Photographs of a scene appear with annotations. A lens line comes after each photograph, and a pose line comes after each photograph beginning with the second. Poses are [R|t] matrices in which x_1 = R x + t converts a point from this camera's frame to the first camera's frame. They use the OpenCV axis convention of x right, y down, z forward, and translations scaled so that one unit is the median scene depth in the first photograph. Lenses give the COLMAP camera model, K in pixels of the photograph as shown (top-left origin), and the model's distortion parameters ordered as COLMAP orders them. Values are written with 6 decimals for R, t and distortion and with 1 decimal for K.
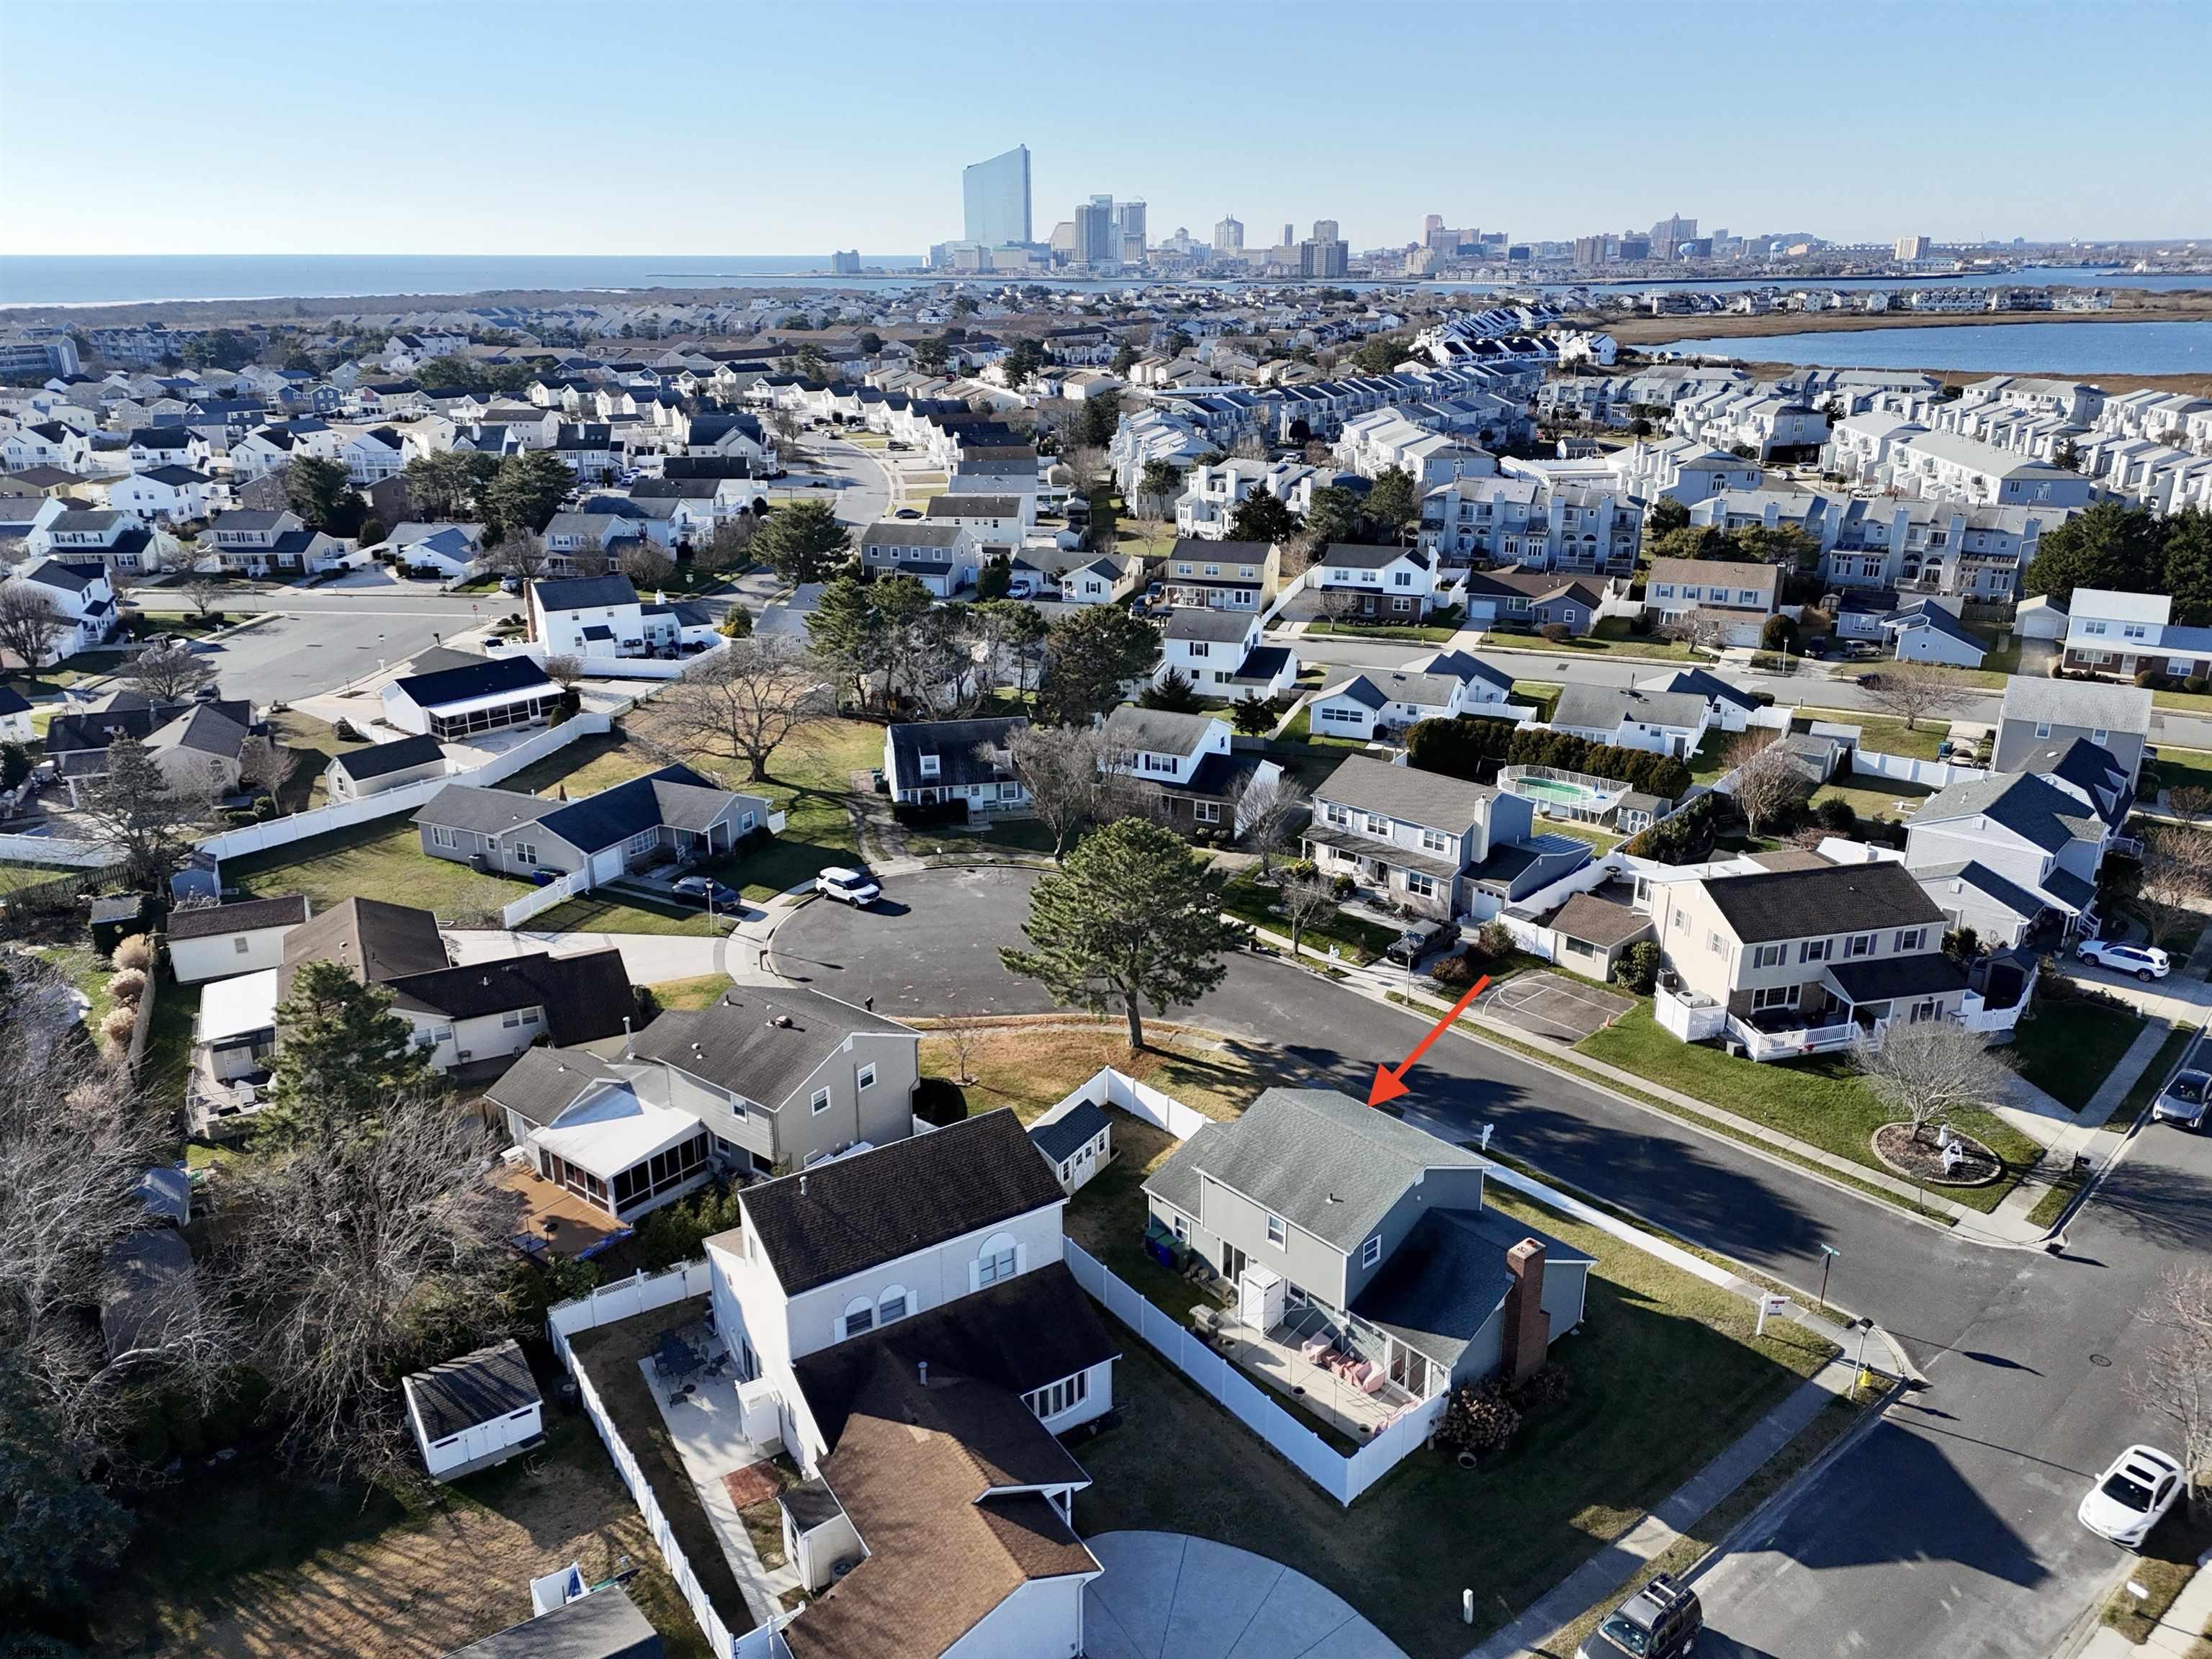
lens RADIAL K [[1609.2, 0, 1110.3], [0, 1609.2, 825.3], [0, 0, 1]] dist [0.100185, -0.104214]
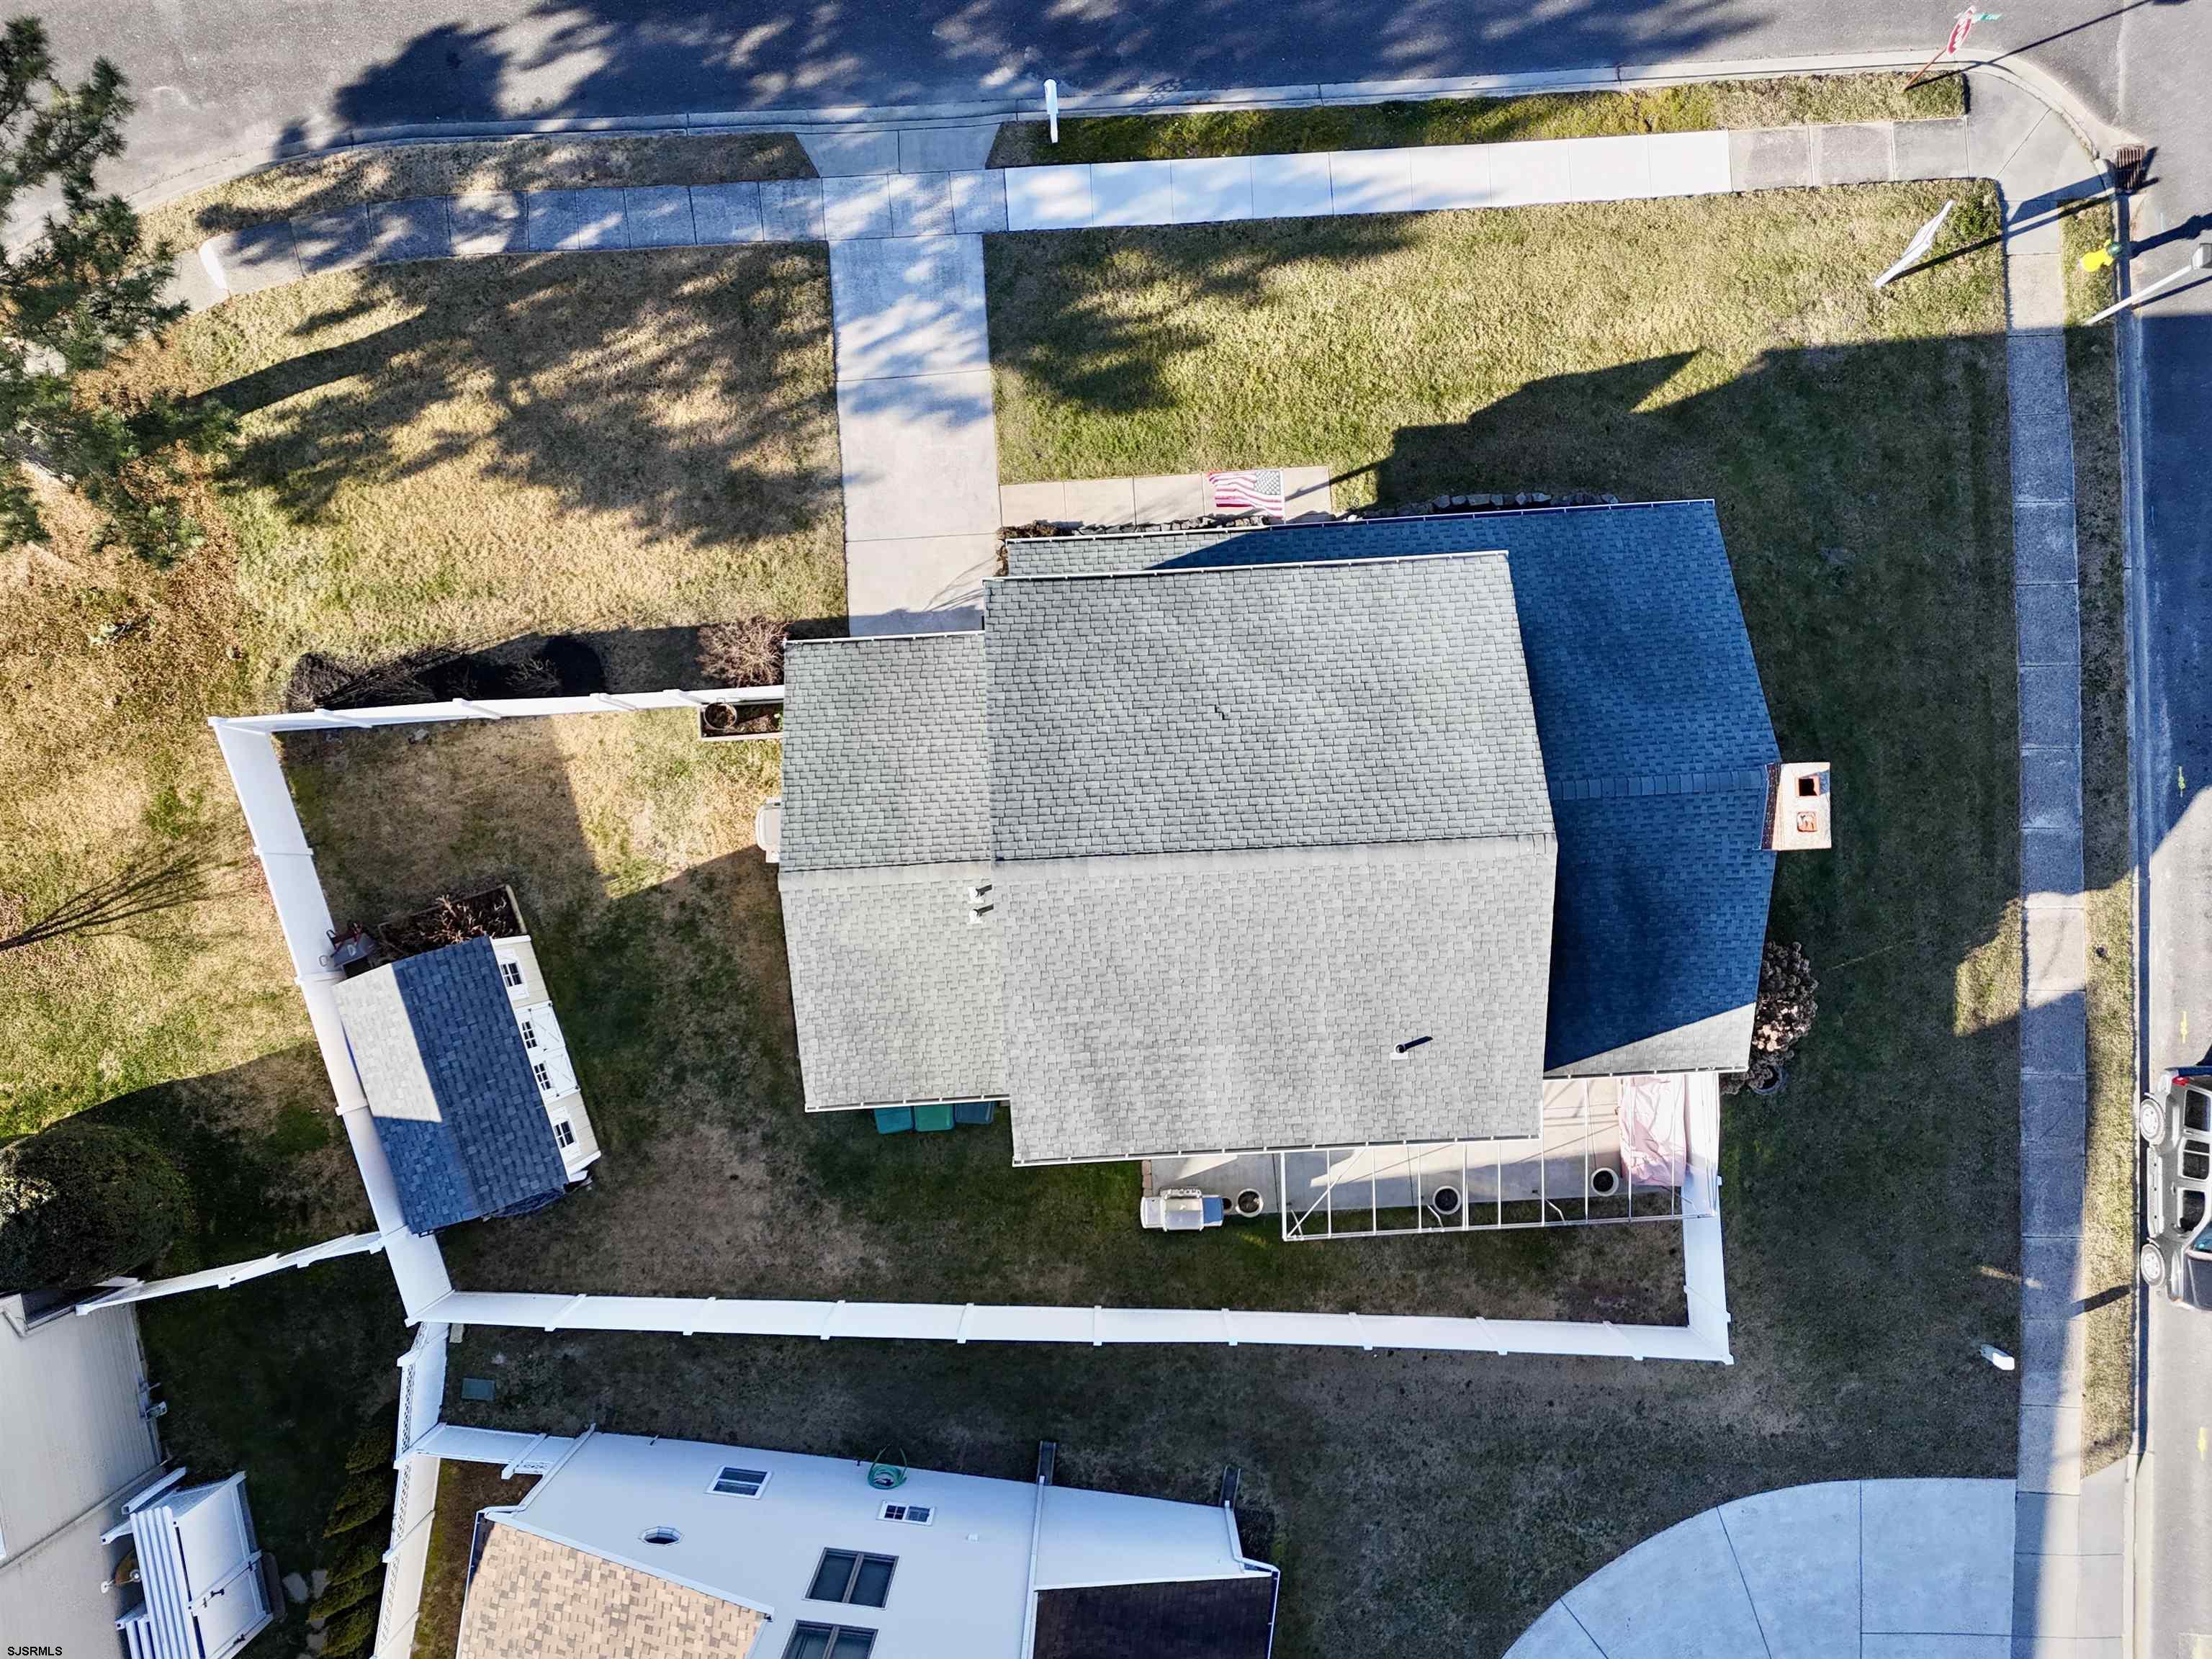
lens RADIAL K [[1609.2, 0, 1110.3], [0, 1609.2, 825.3], [0, 0, 1]] dist [0.100185, -0.104214]
pose [[0.634310, -0.772670, 0.025160, 0.042875], [0.248684, 0.234753, 0.939706, -0.058983], [-0.731989, -0.589807, 0.341057, 0.330461]]
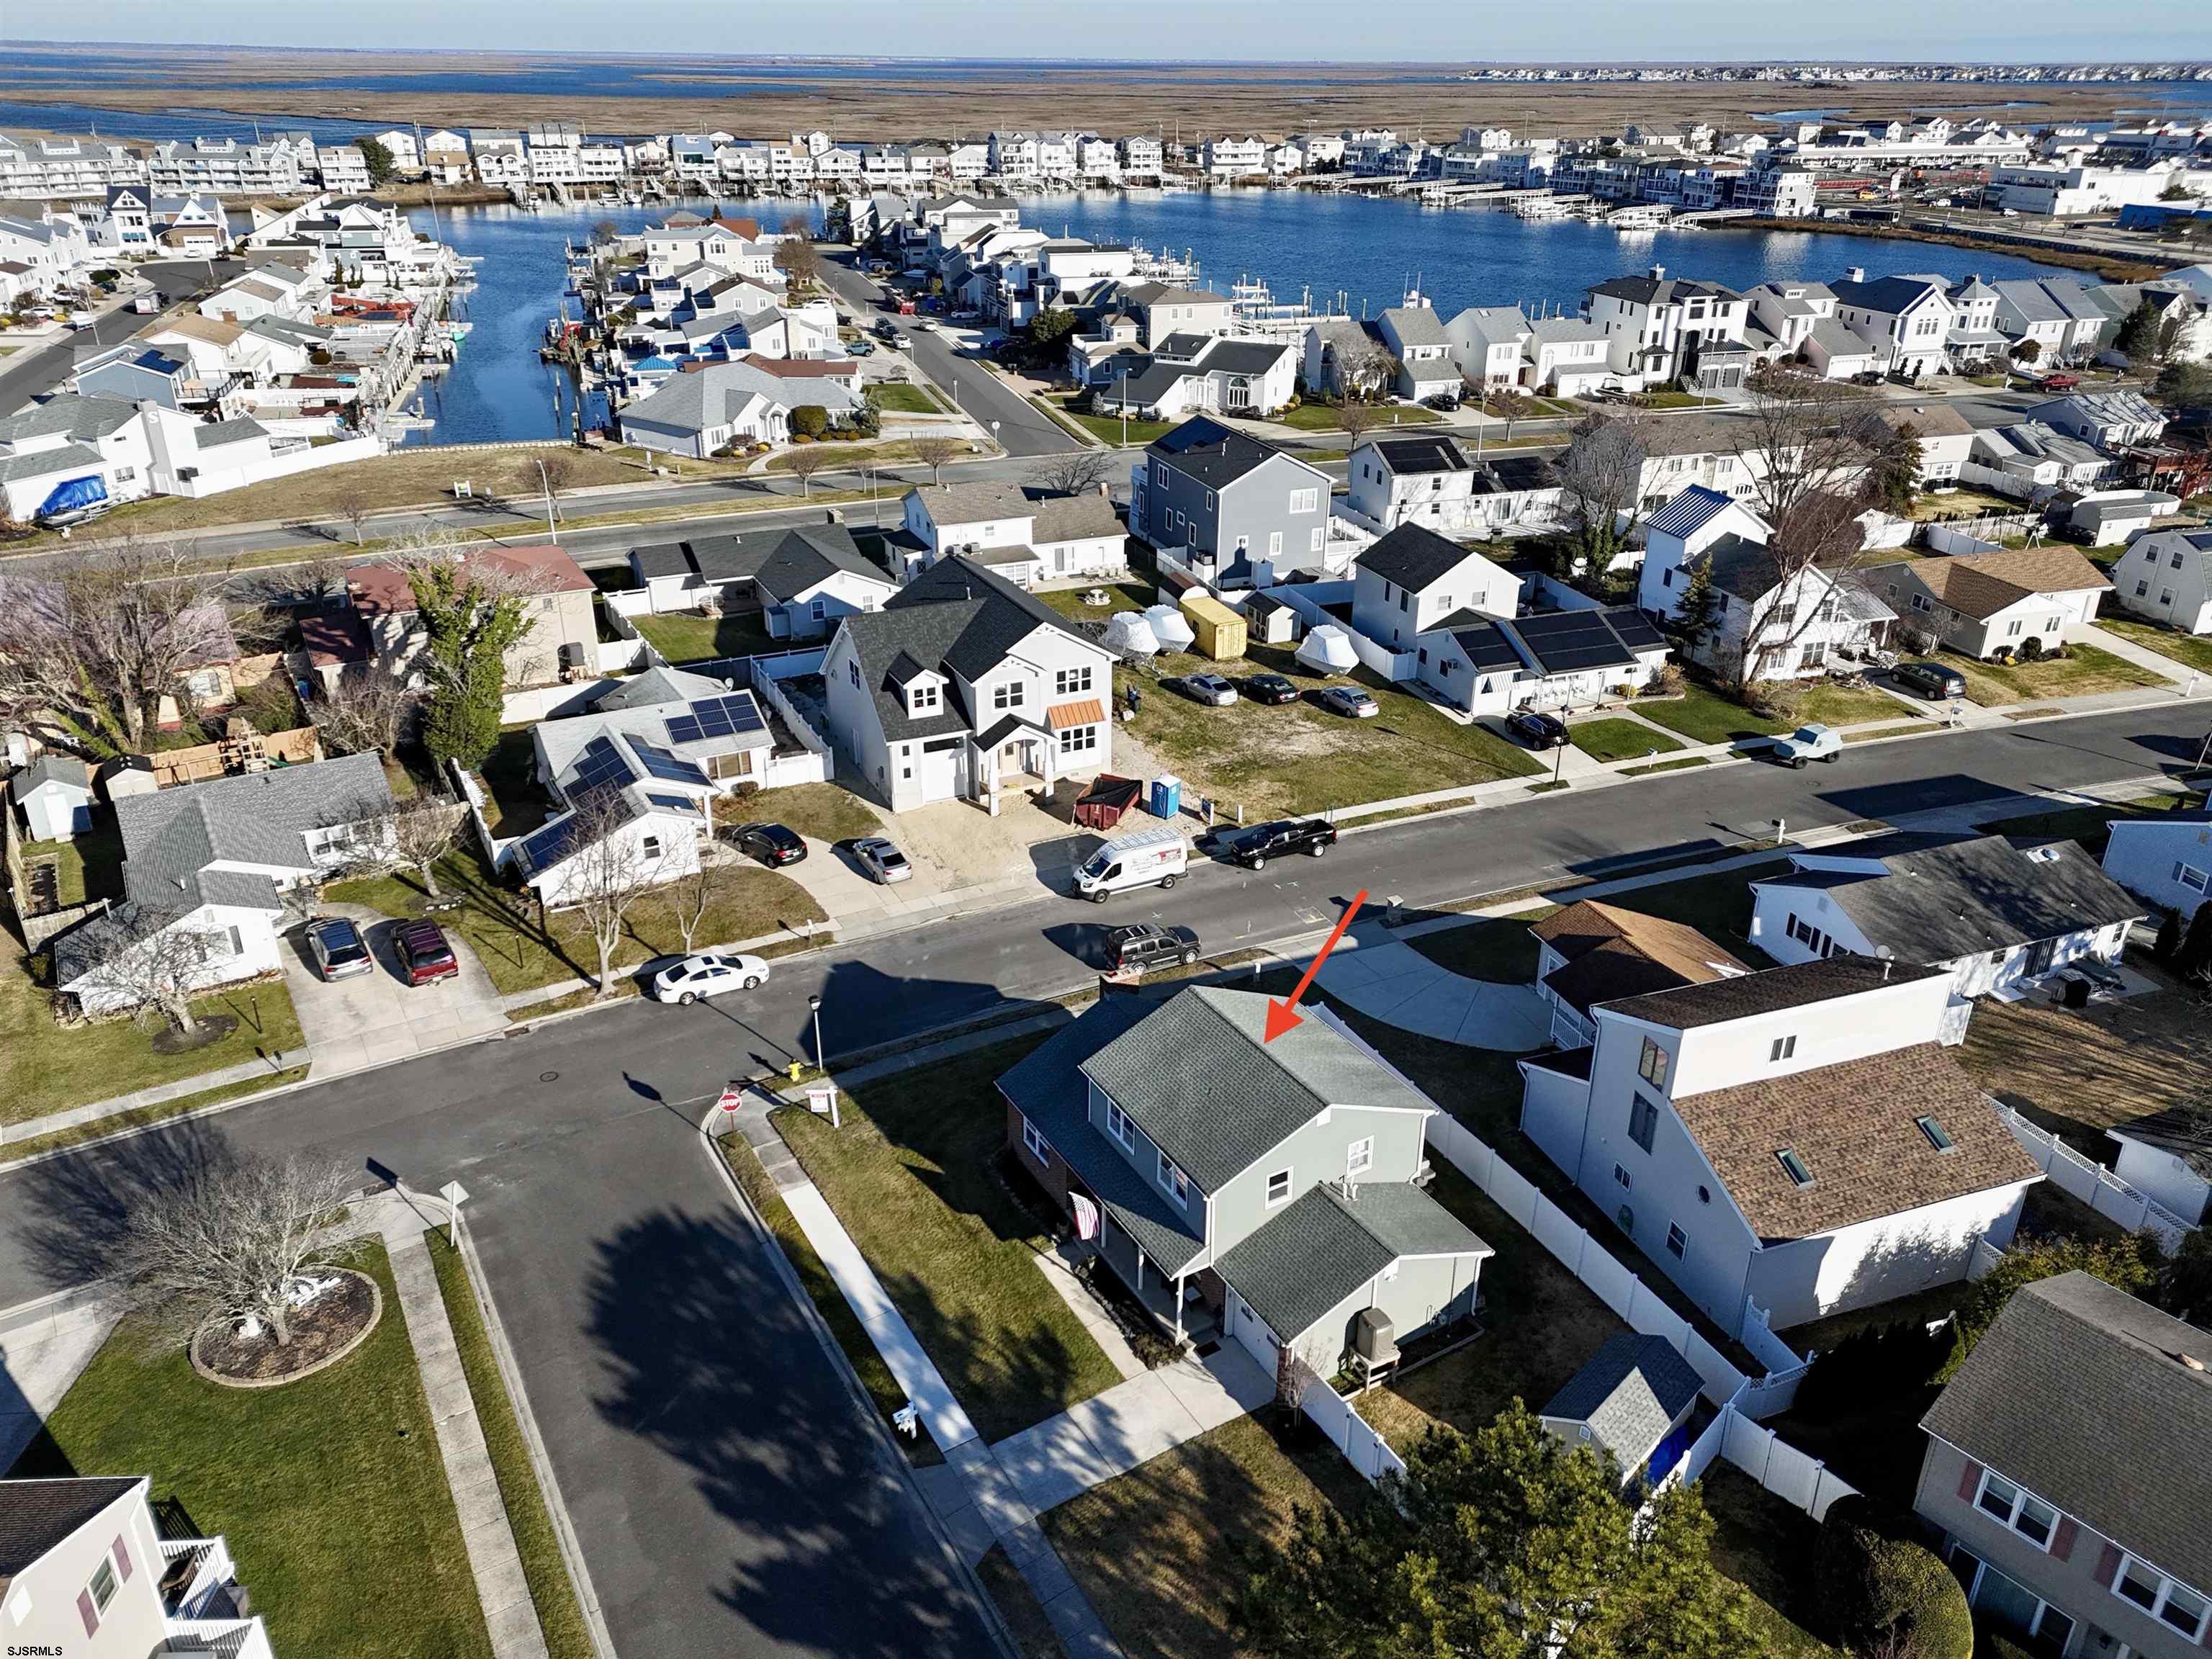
lens RADIAL K [[1609.2, 0, 1110.3], [0, 1609.2, 825.3], [0, 0, 1]] dist [0.100185, -0.104214]
pose [[-0.978501, -0.090242, 0.185450, 0.027615], [0.066413, 0.713421, 0.697581, -0.173741], [-0.195255, 0.694900, -0.692090, 0.550299]]
